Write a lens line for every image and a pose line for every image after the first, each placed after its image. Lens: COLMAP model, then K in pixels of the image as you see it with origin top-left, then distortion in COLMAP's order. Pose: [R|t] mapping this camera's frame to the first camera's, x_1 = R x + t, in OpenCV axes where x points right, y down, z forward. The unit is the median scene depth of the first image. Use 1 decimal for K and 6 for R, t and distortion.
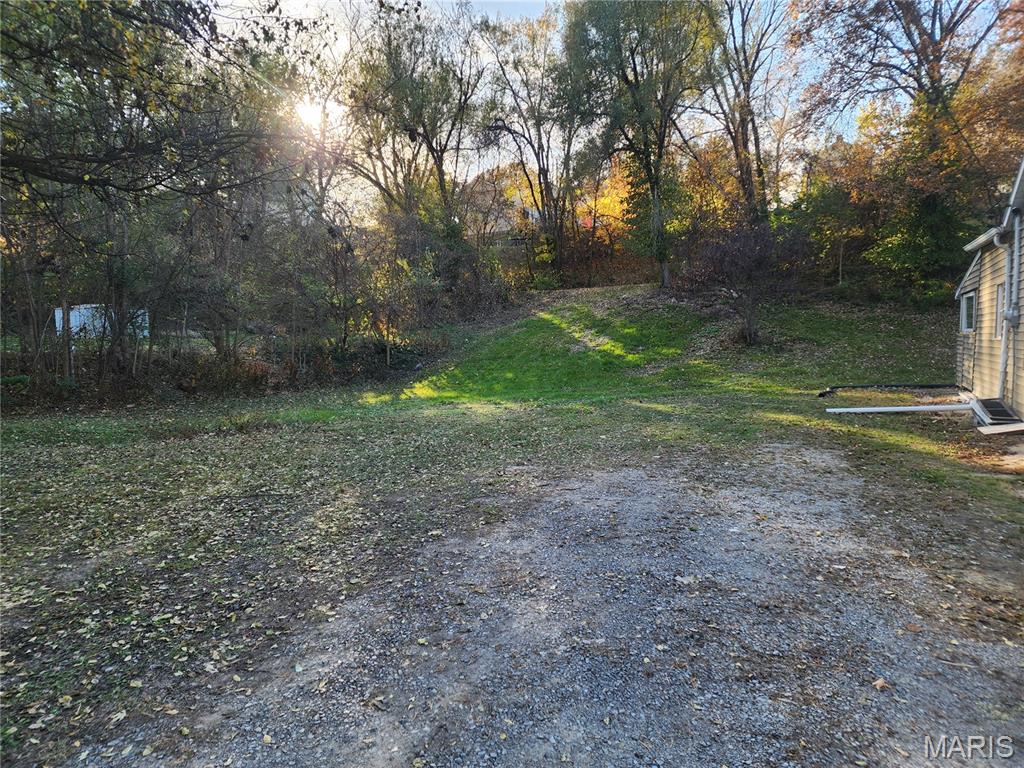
lens RADIAL K [[676.1, 0, 512.0], [0, 676.1, 384.0], [0, 0, 1]] dist [0.026999, -0.003567]
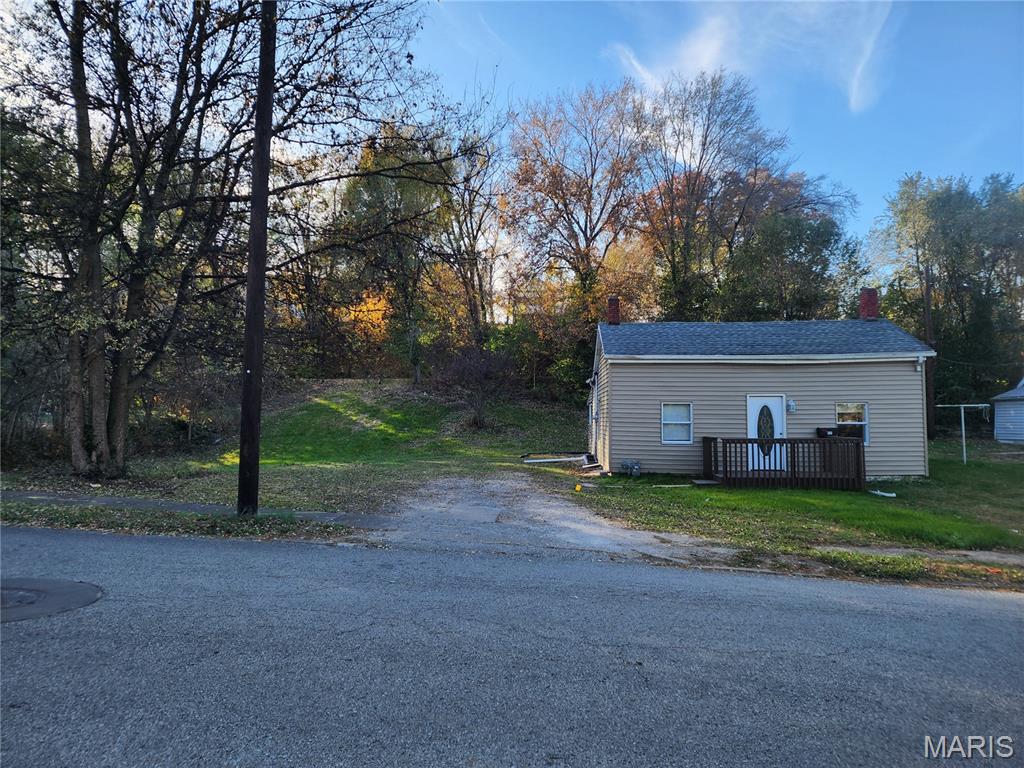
lens RADIAL K [[676.1, 0, 512.0], [0, 676.1, 384.0], [0, 0, 1]] dist [0.026999, -0.003567]
pose [[0.918567, 0.043338, 0.392882, -0.153204], [0.003759, 0.992968, -0.118320, 0.019986], [-0.395248, 0.110161, 0.911945, -0.349842]]
